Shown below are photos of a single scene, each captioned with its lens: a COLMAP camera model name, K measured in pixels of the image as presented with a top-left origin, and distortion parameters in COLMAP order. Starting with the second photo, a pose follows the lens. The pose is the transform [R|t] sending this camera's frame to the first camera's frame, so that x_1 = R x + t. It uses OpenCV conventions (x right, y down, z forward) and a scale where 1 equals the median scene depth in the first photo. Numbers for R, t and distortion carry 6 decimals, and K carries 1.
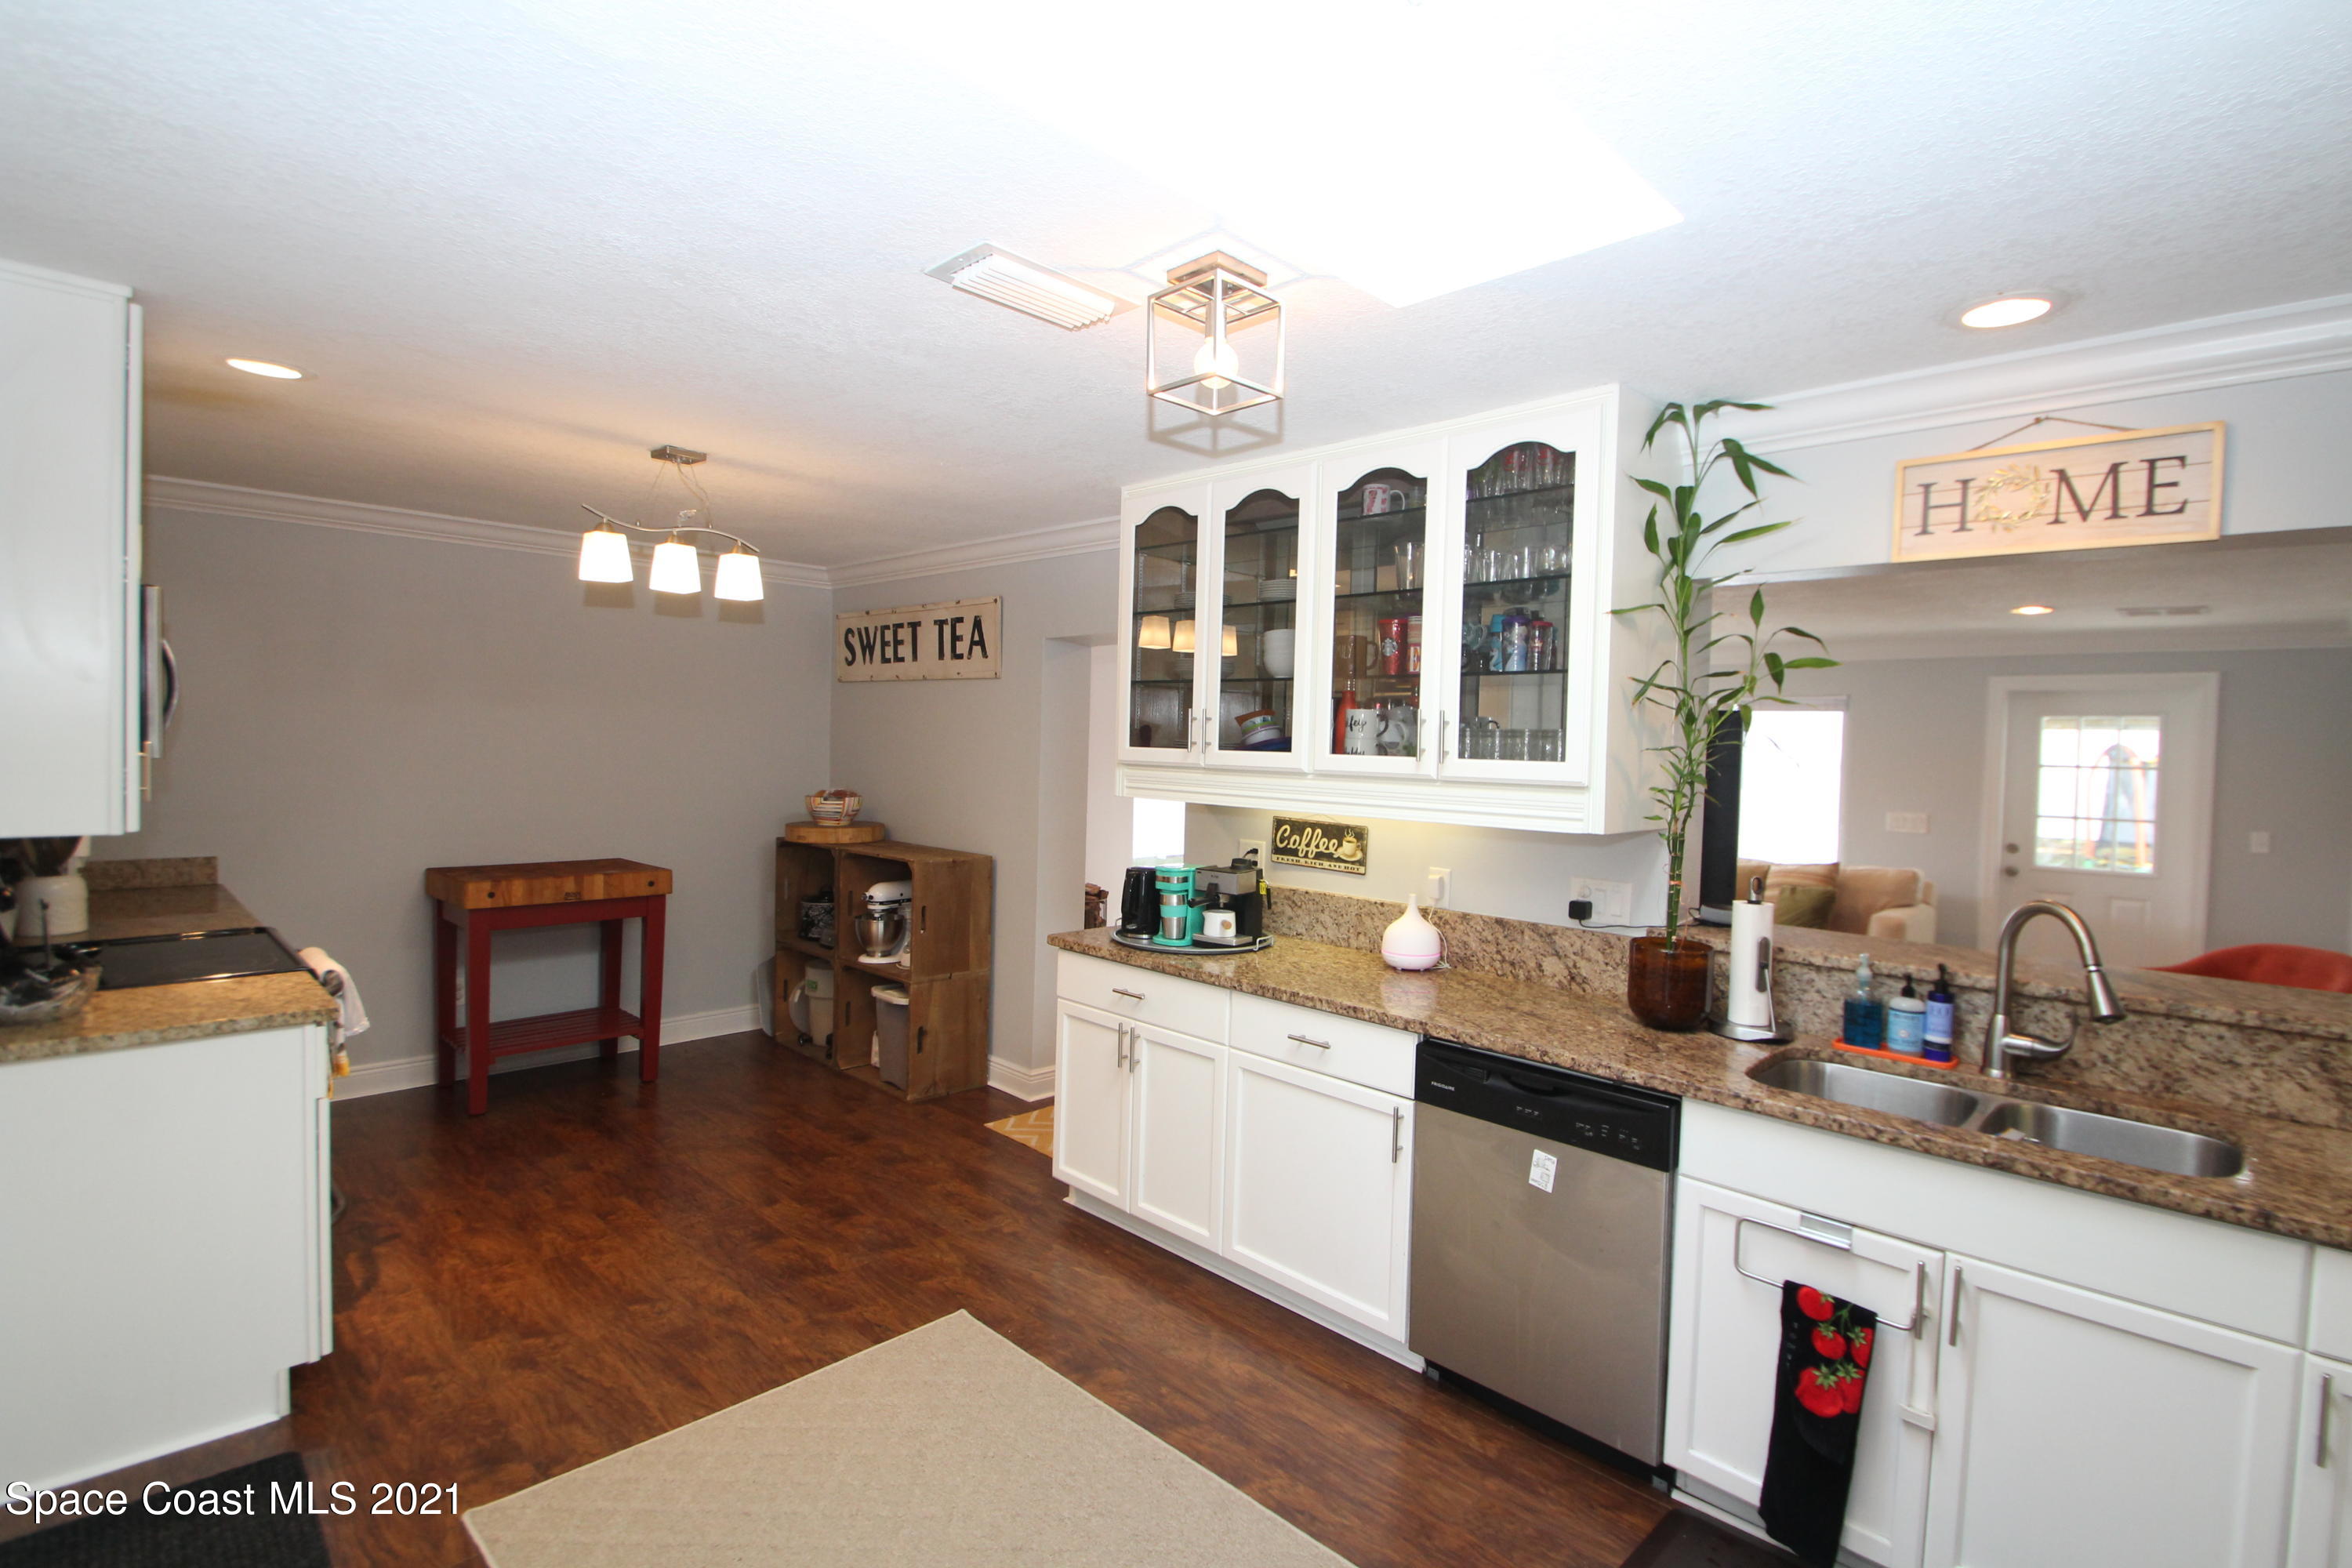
lens RADIAL K [[1105.9, 0, 1214.6], [0, 1105.9, 780.6], [0, 0, 1]] dist [0.026164, -0.025664]
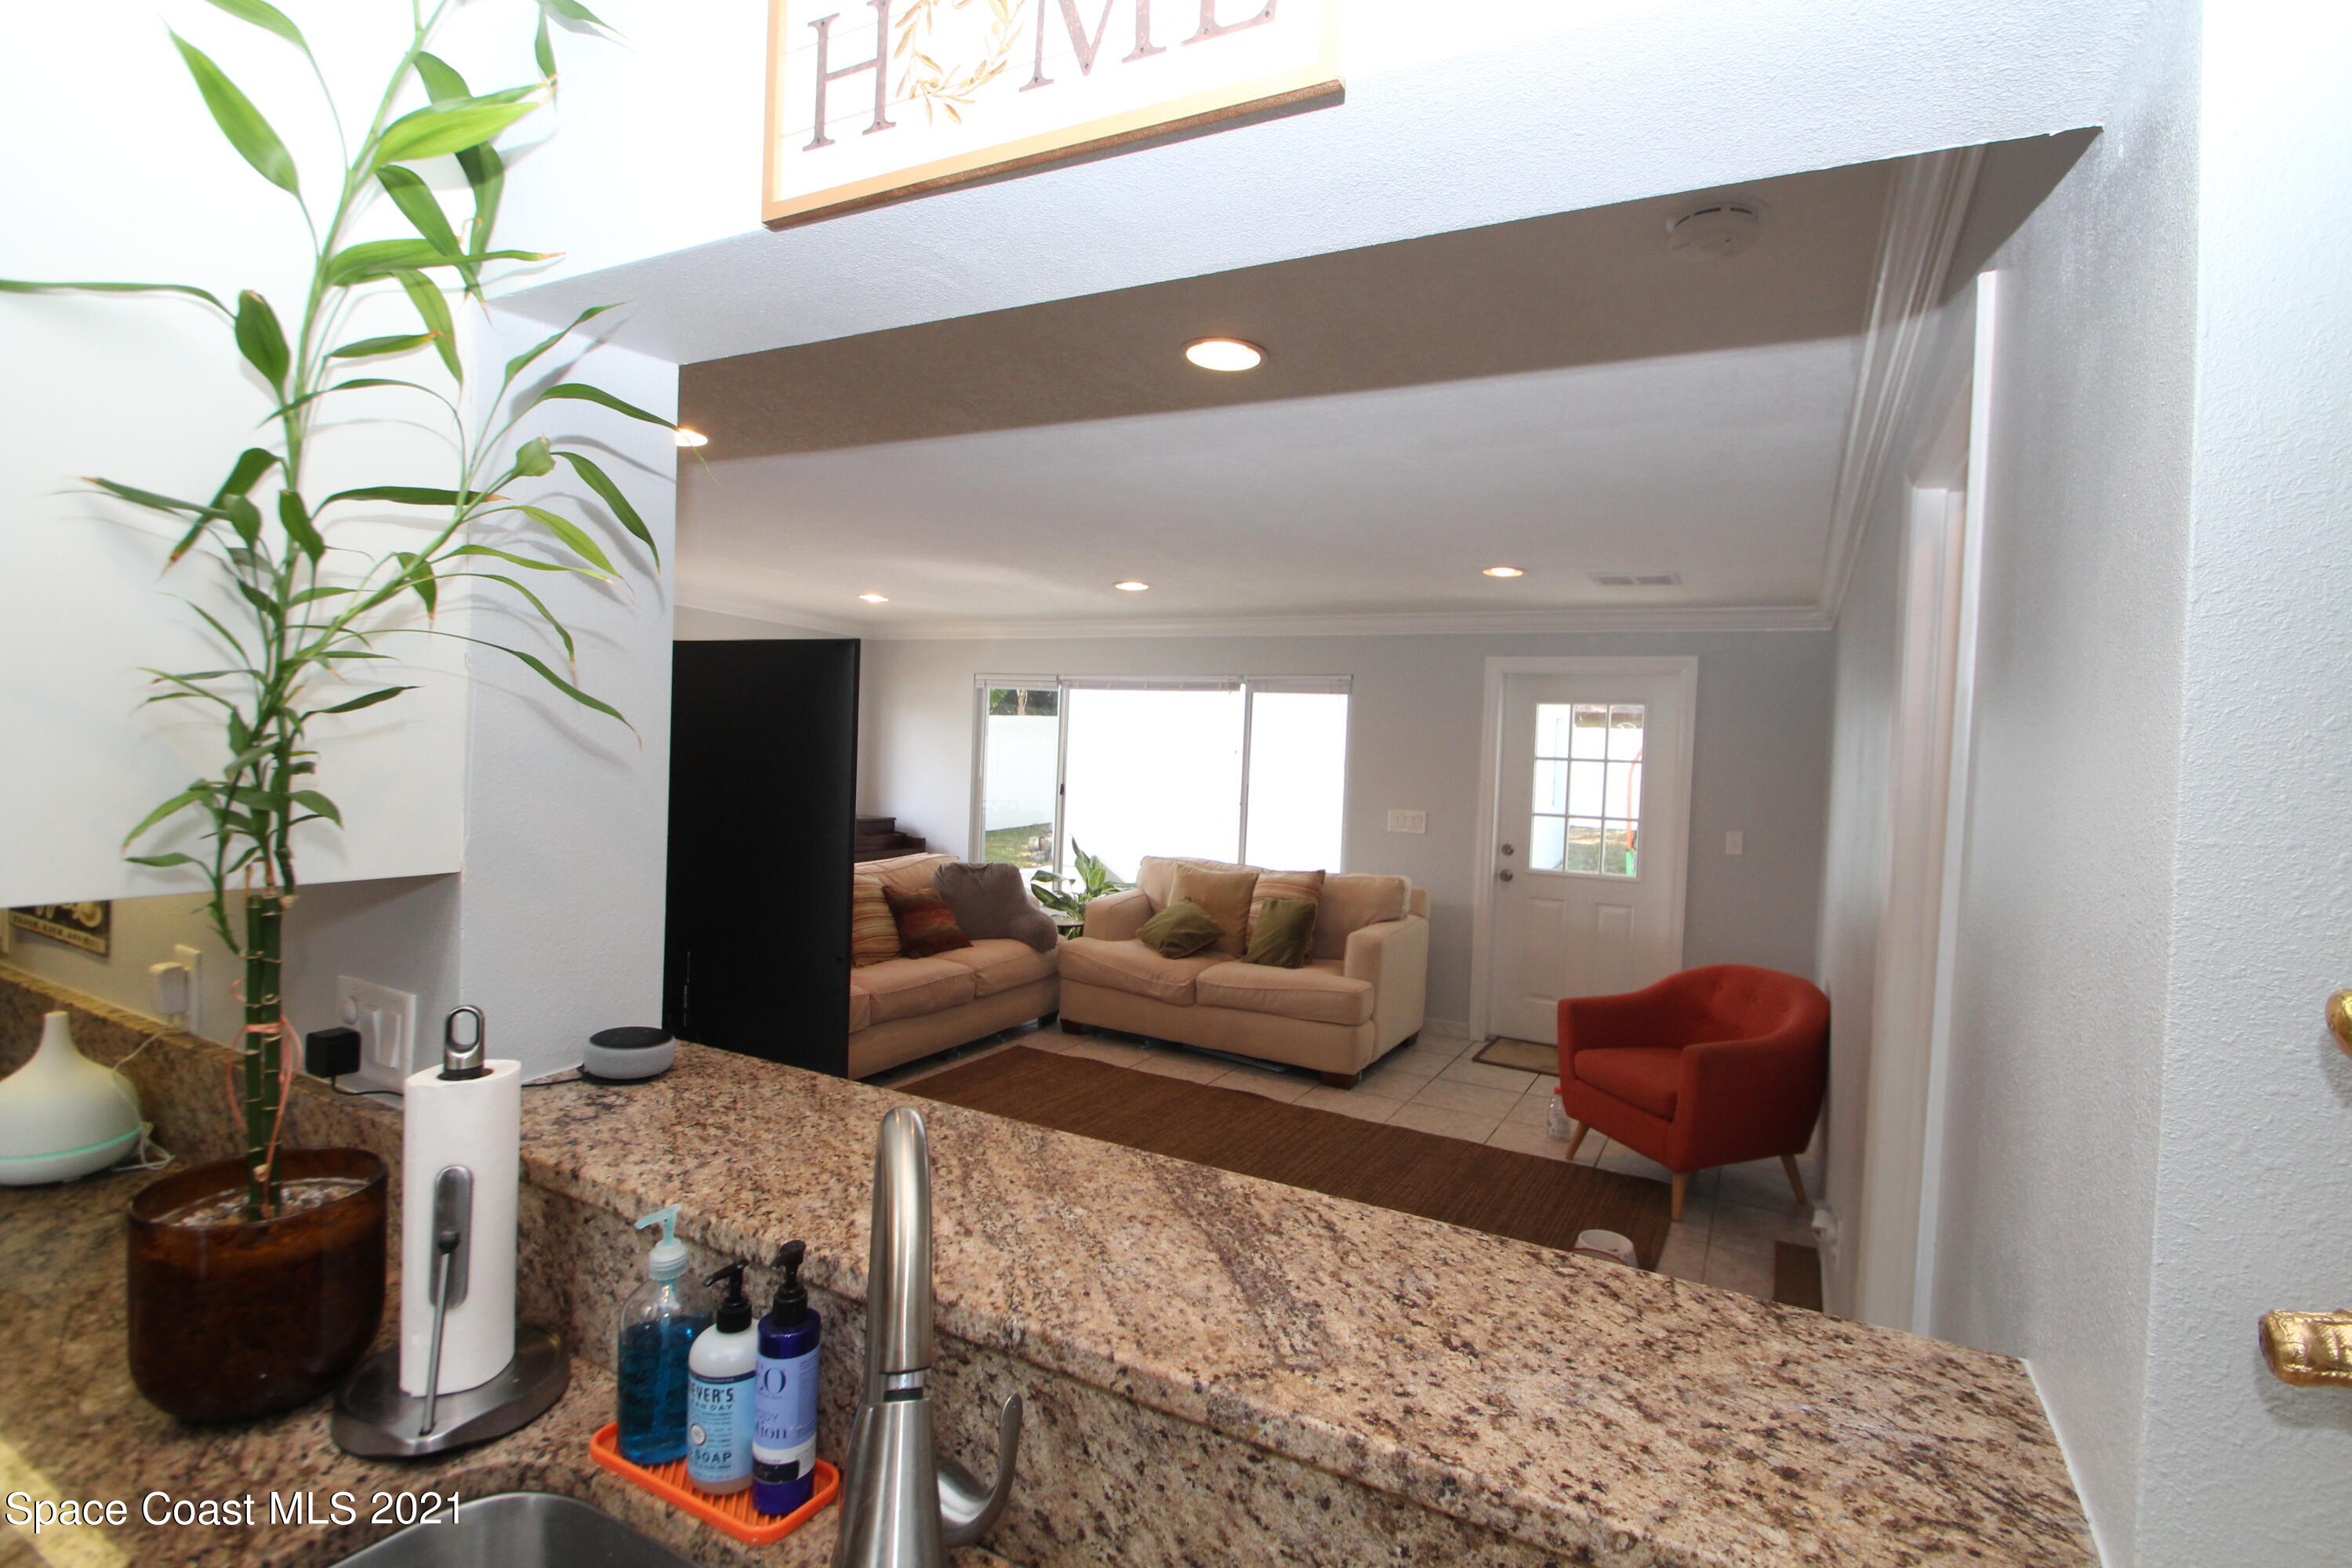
lens RADIAL K [[1109.3, 0, 1212.1], [0, 1109.3, 773.8], [0, 0, 1]] dist [0.001903, -0.009587]
pose [[0.960614, 0.007060, 0.277798, 0.391593], [-0.007516, 0.999972, 0.000576, 0.001363], [-0.277786, -0.002641, 0.960639, 0.341577]]
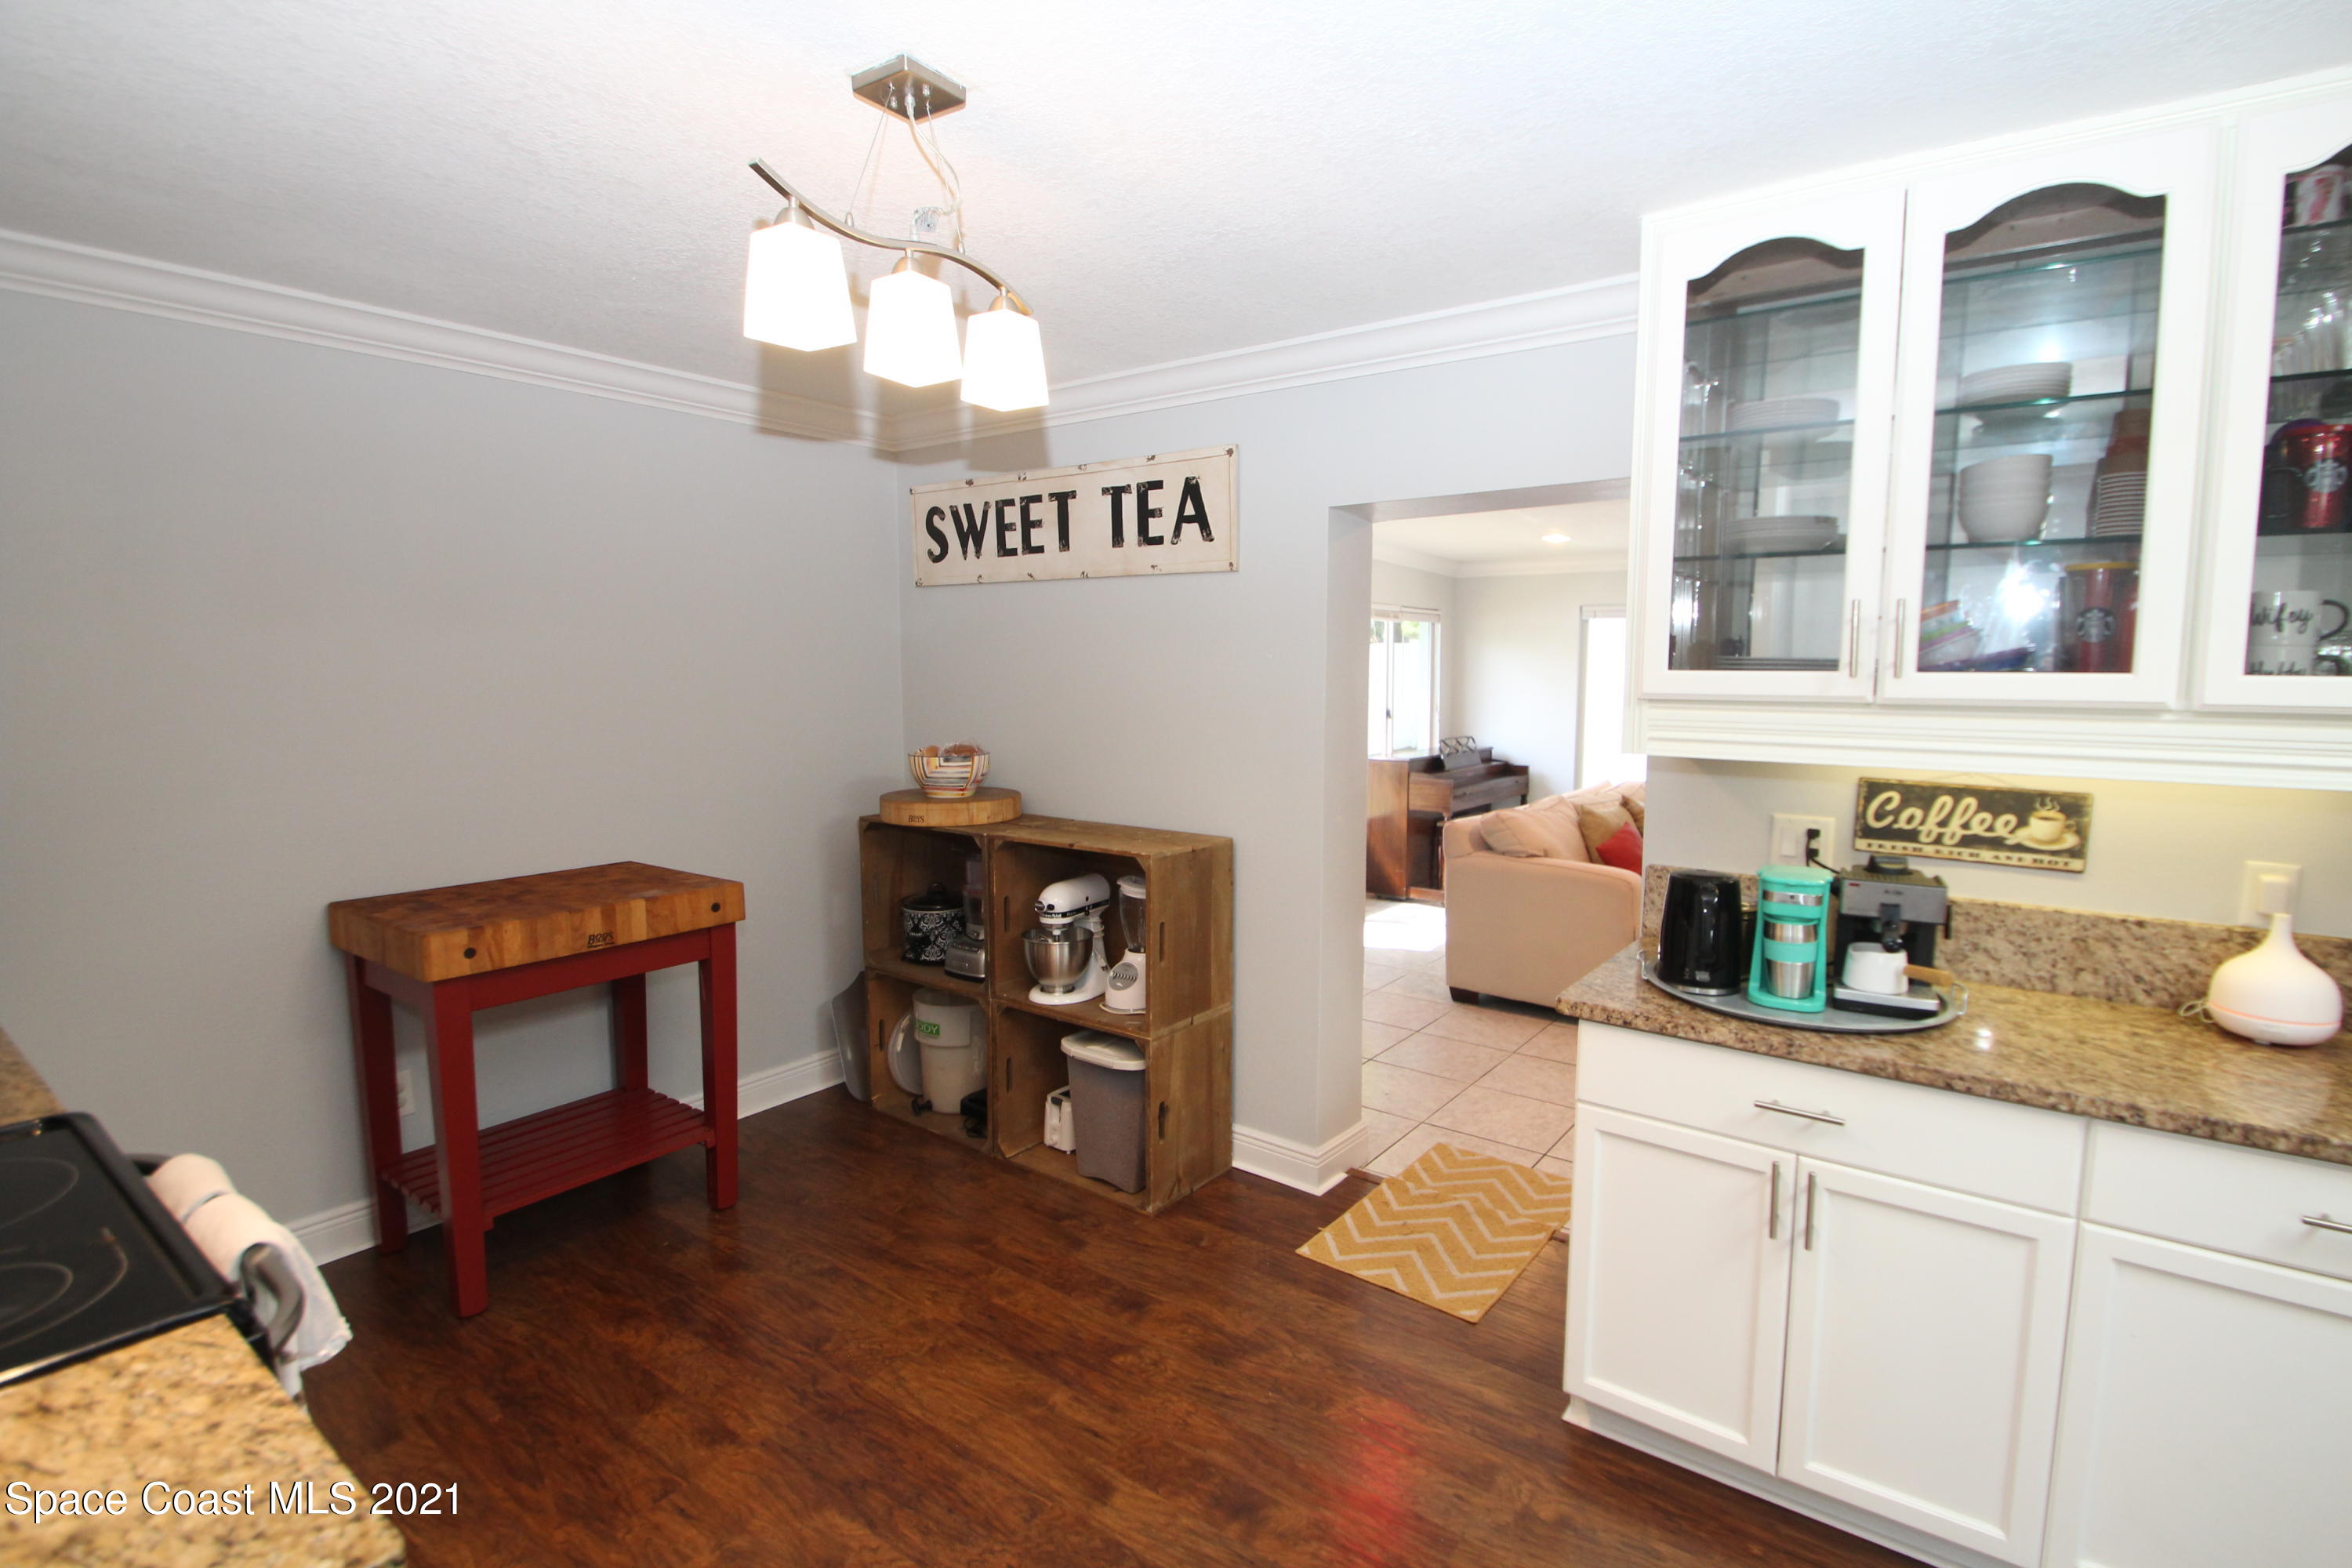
lens RADIAL K [[1105.9, 0, 1214.6], [0, 1105.9, 780.6], [0, 0, 1]] dist [0.026164, -0.025664]
pose [[0.991125, -0.037060, 0.127662, -0.342933], [0.027804, 0.996905, 0.073537, -0.019175], [-0.129992, -0.069335, 0.989088, 0.389717]]
